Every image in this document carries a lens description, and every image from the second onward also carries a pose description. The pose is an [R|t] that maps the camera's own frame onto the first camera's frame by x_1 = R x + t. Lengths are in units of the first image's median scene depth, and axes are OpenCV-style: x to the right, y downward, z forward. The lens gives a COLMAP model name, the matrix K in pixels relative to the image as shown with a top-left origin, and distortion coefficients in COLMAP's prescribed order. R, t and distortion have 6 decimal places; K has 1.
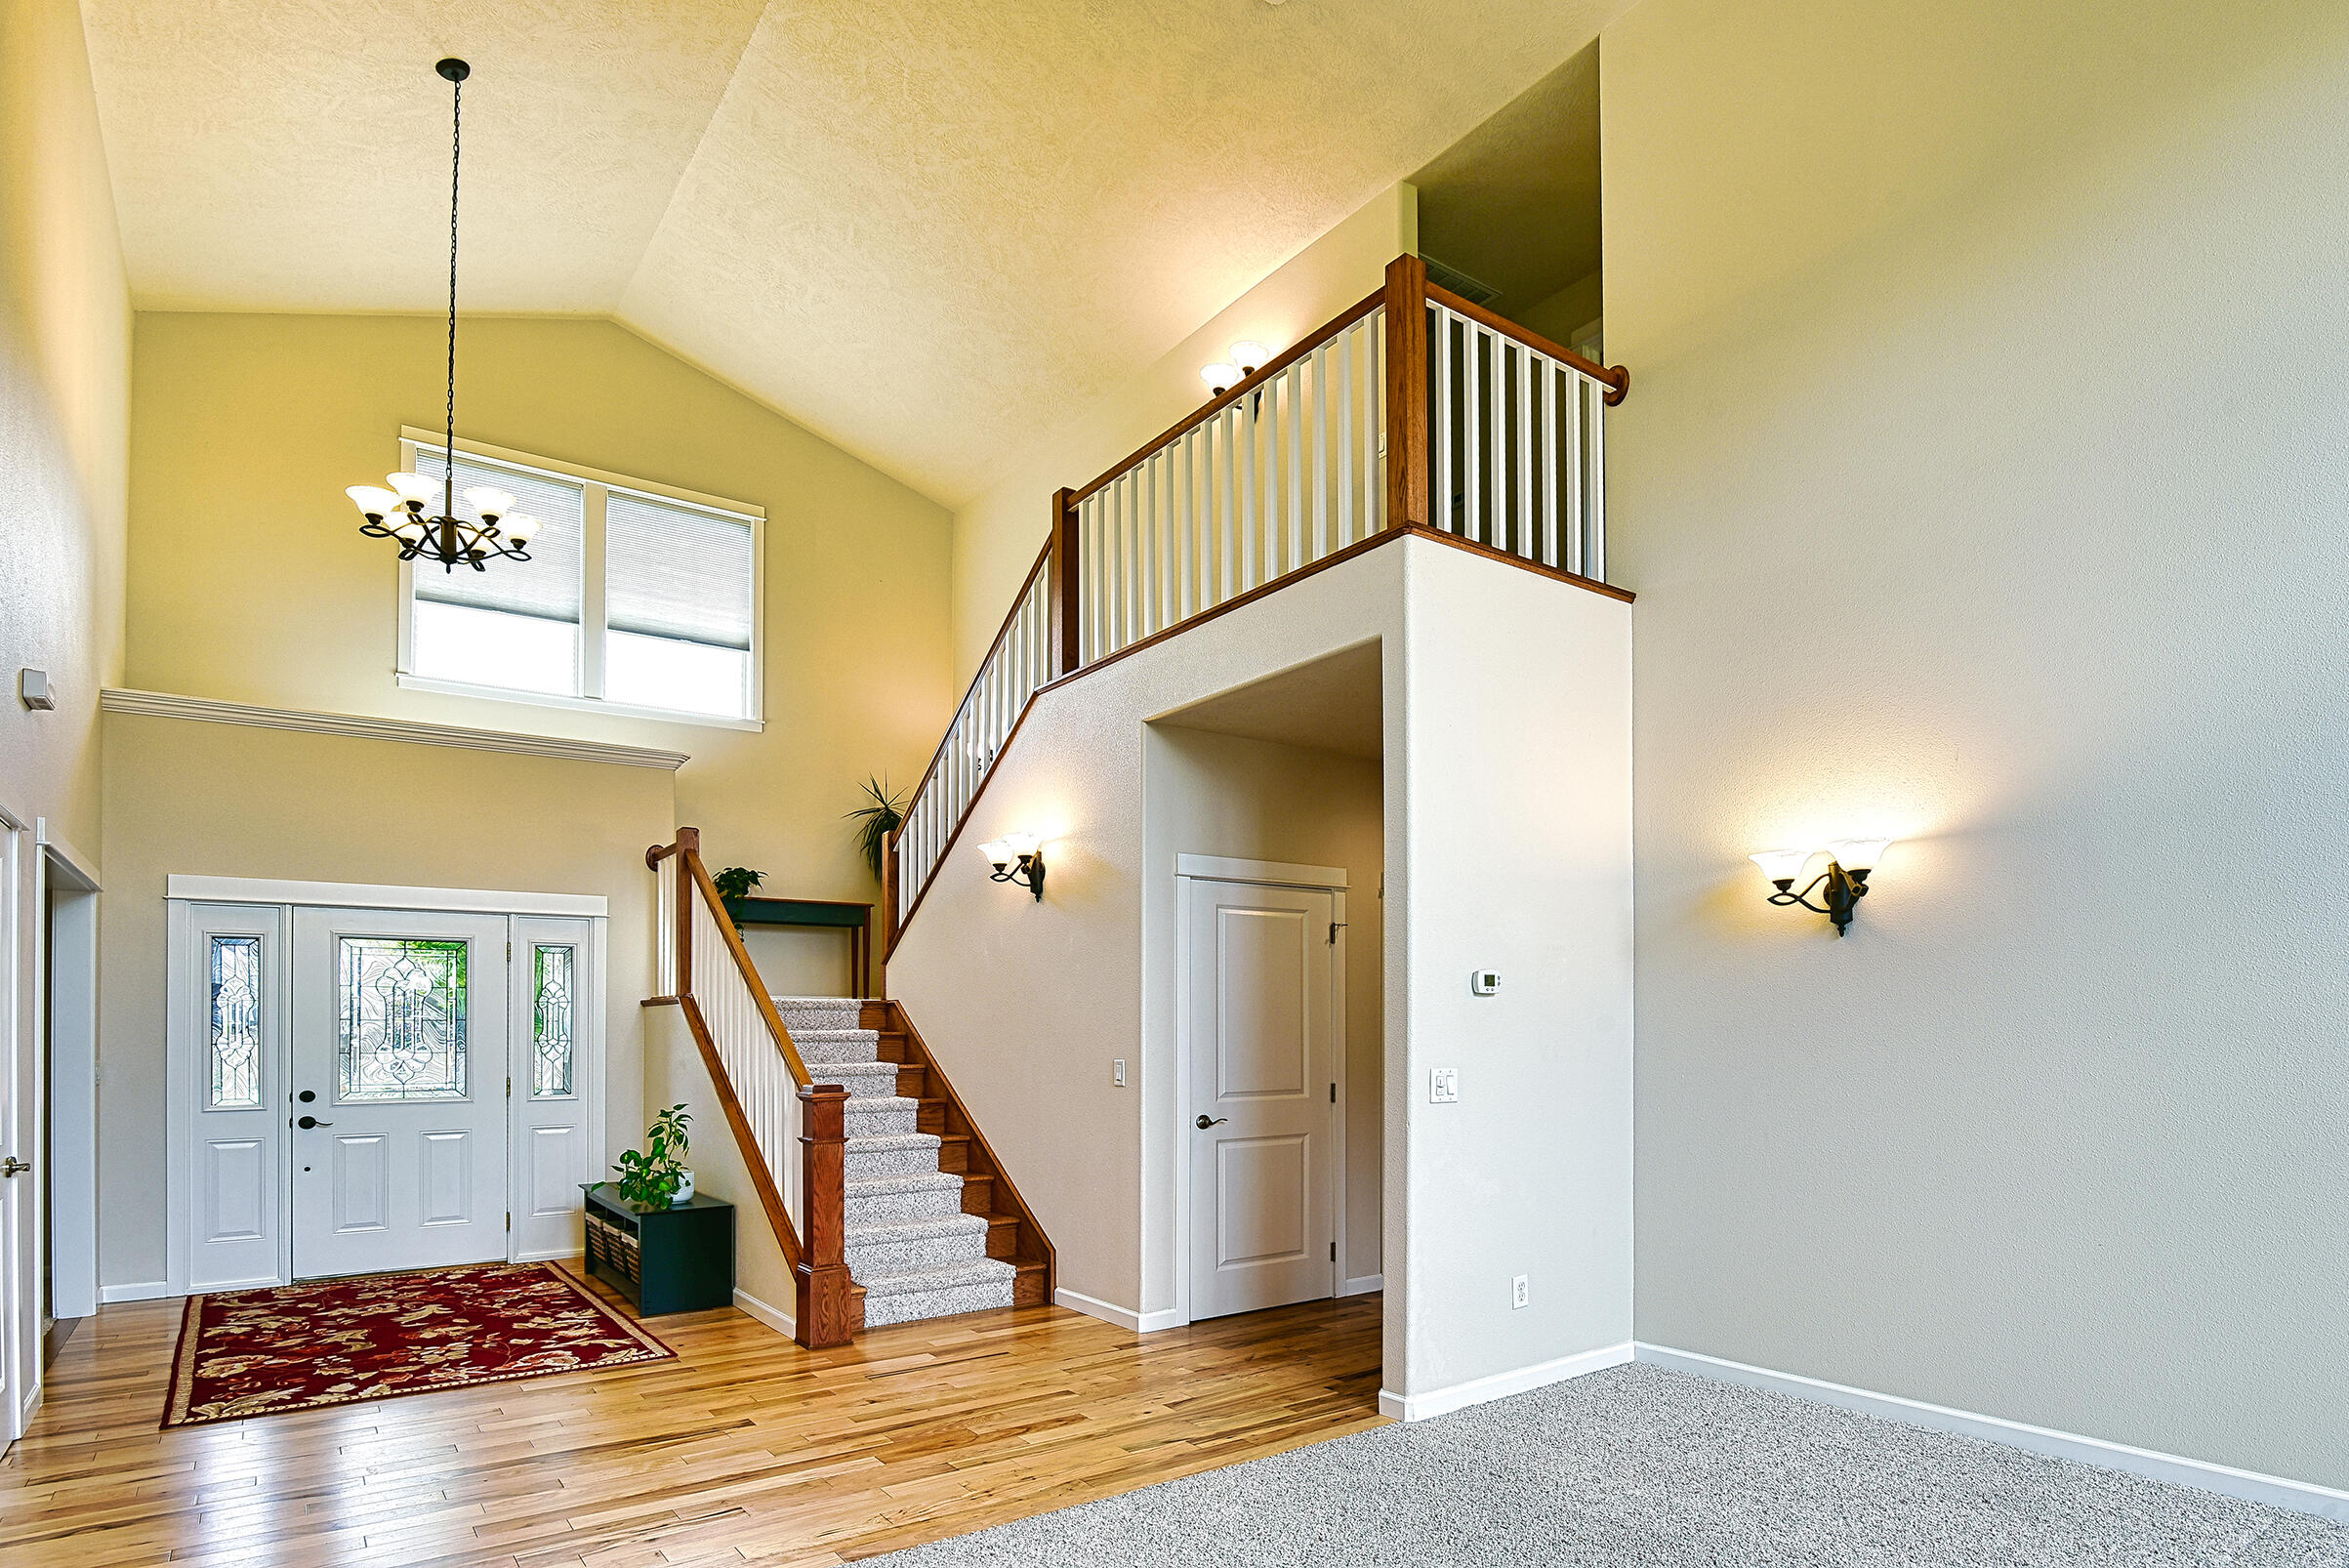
lens RADIAL K [[1120.3, 0, 1357.8], [0, 1120.3, 994.7], [0, 0, 1]] dist [-0.019932, 0.001413]
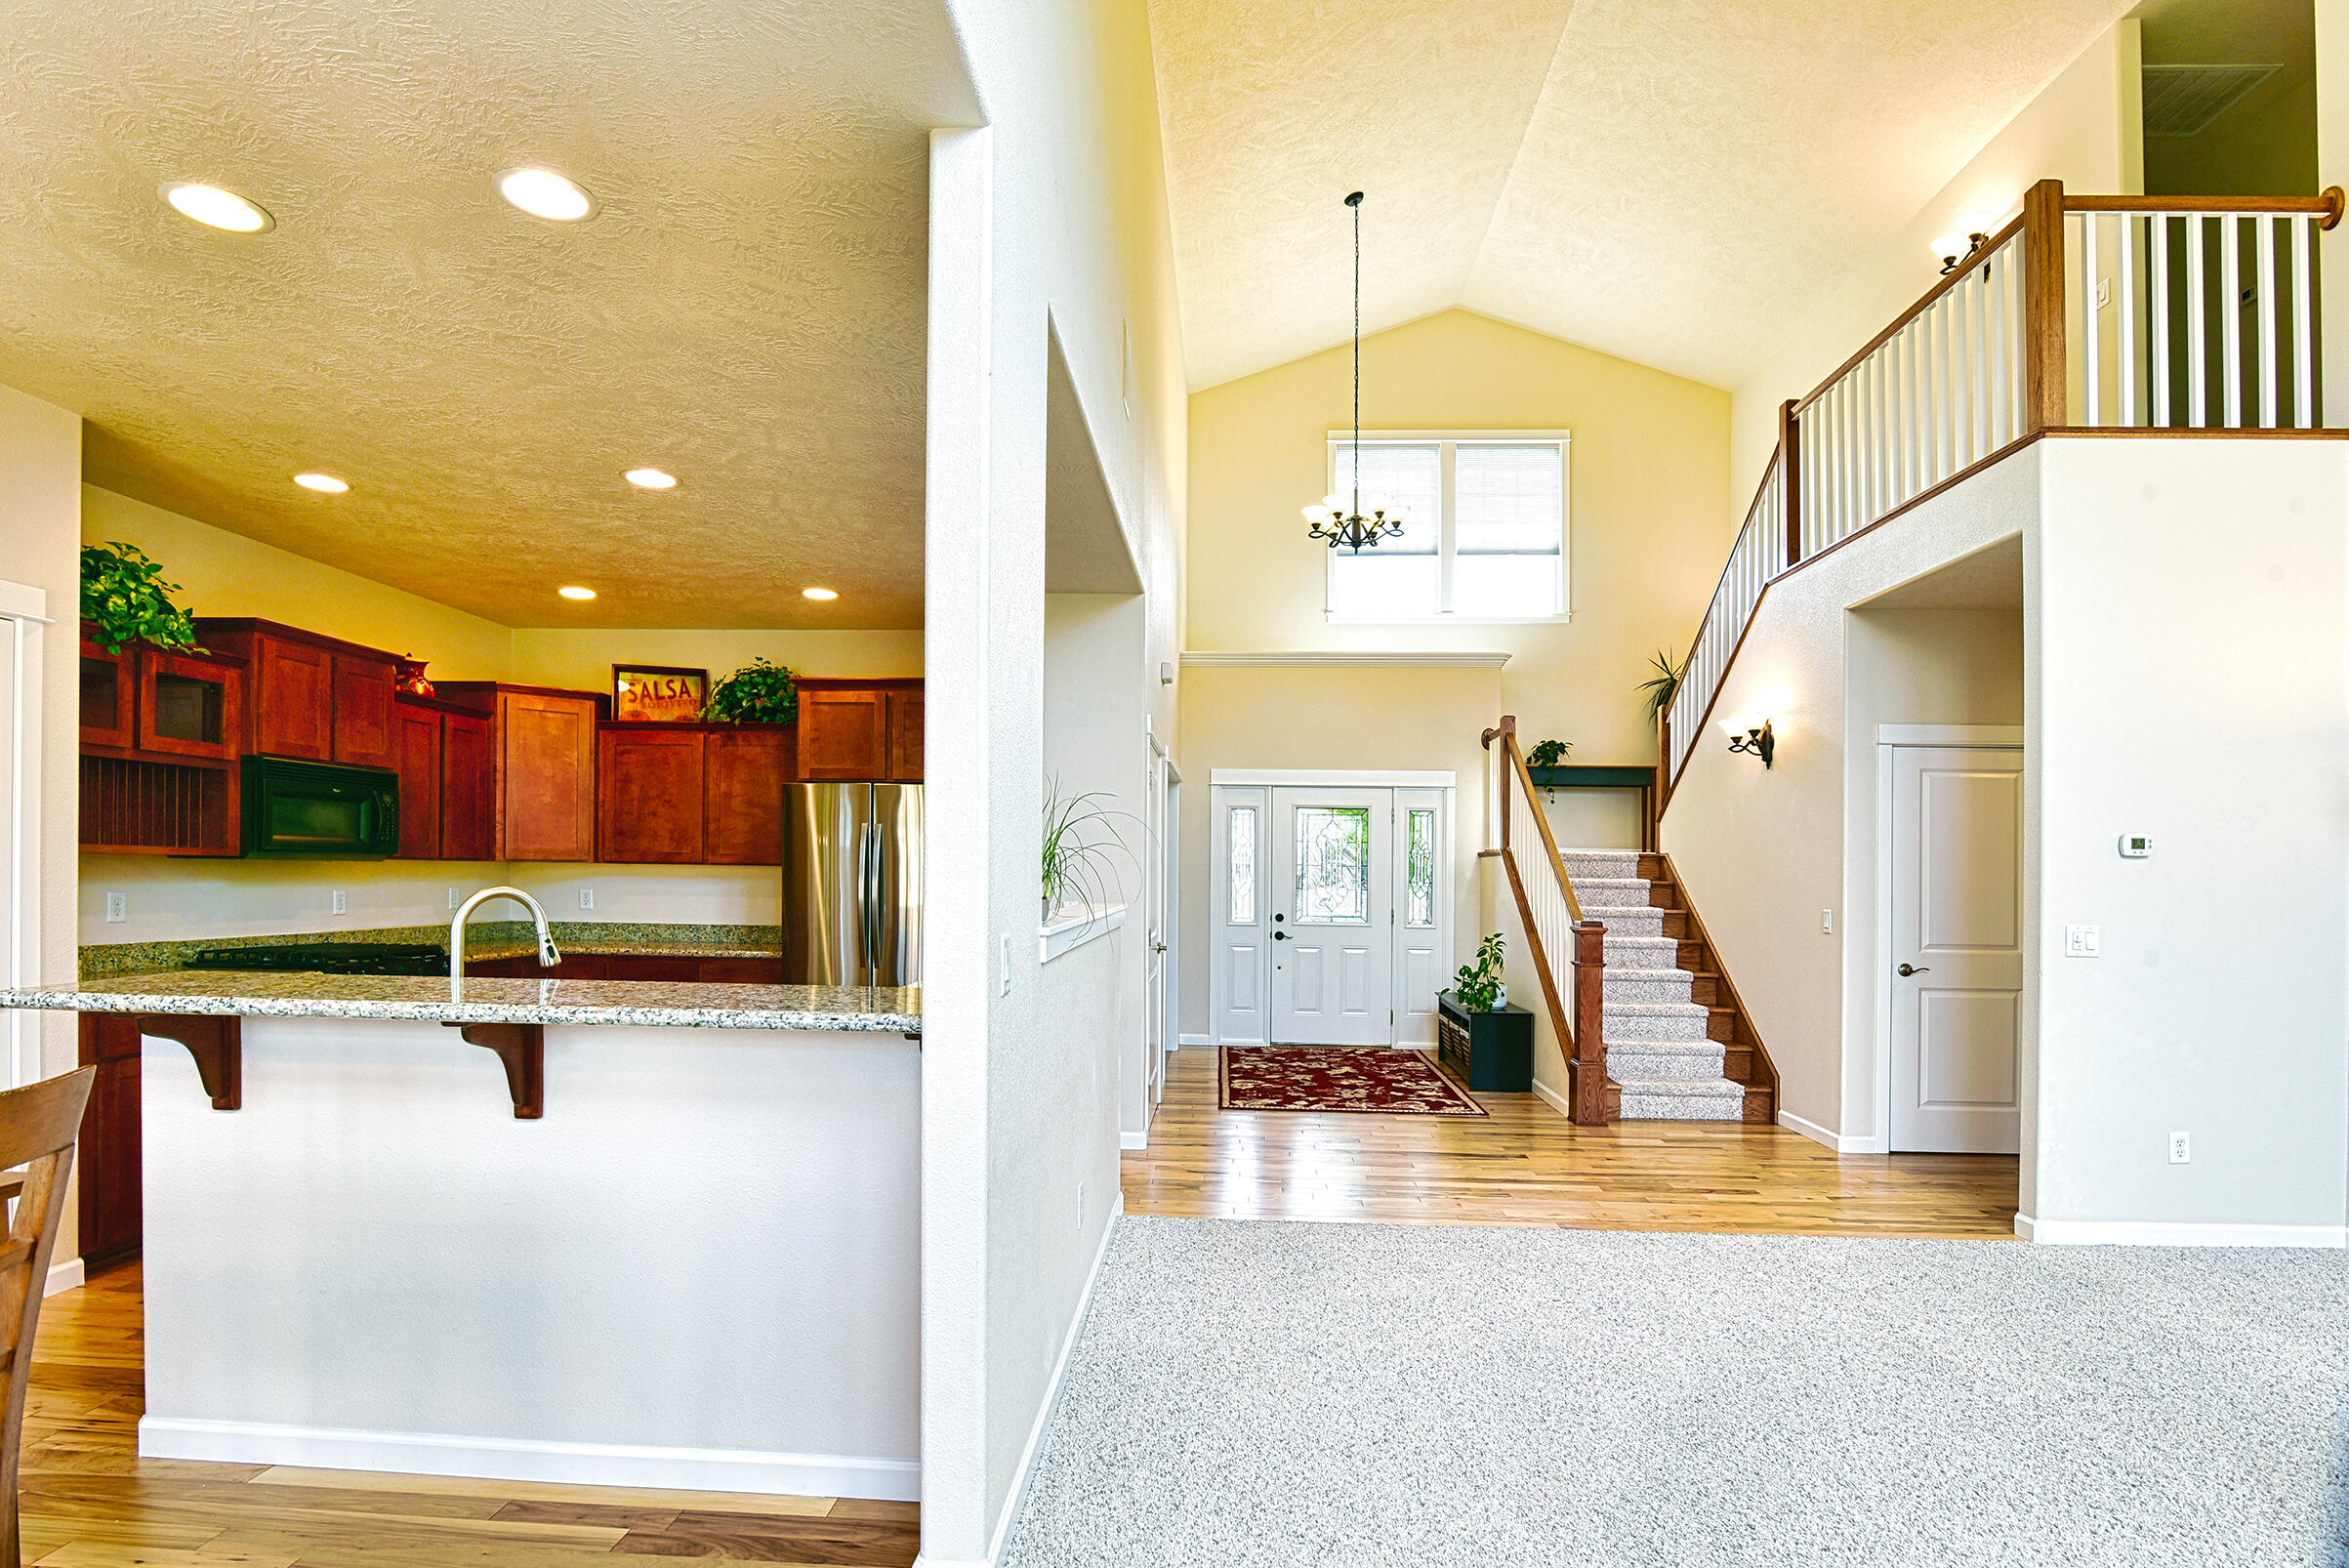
lens RADIAL K [[1173.0, 0, 1234.7], [0, 1173.0, 888.7], [0, 0, 1]] dist [-0.000997, 0.000078]
pose [[0.702630, 0.025408, -0.711101, 0.160771], [0.002647, 0.999262, 0.038319, -0.007915], [0.711550, -0.028807, 0.702045, -0.196531]]
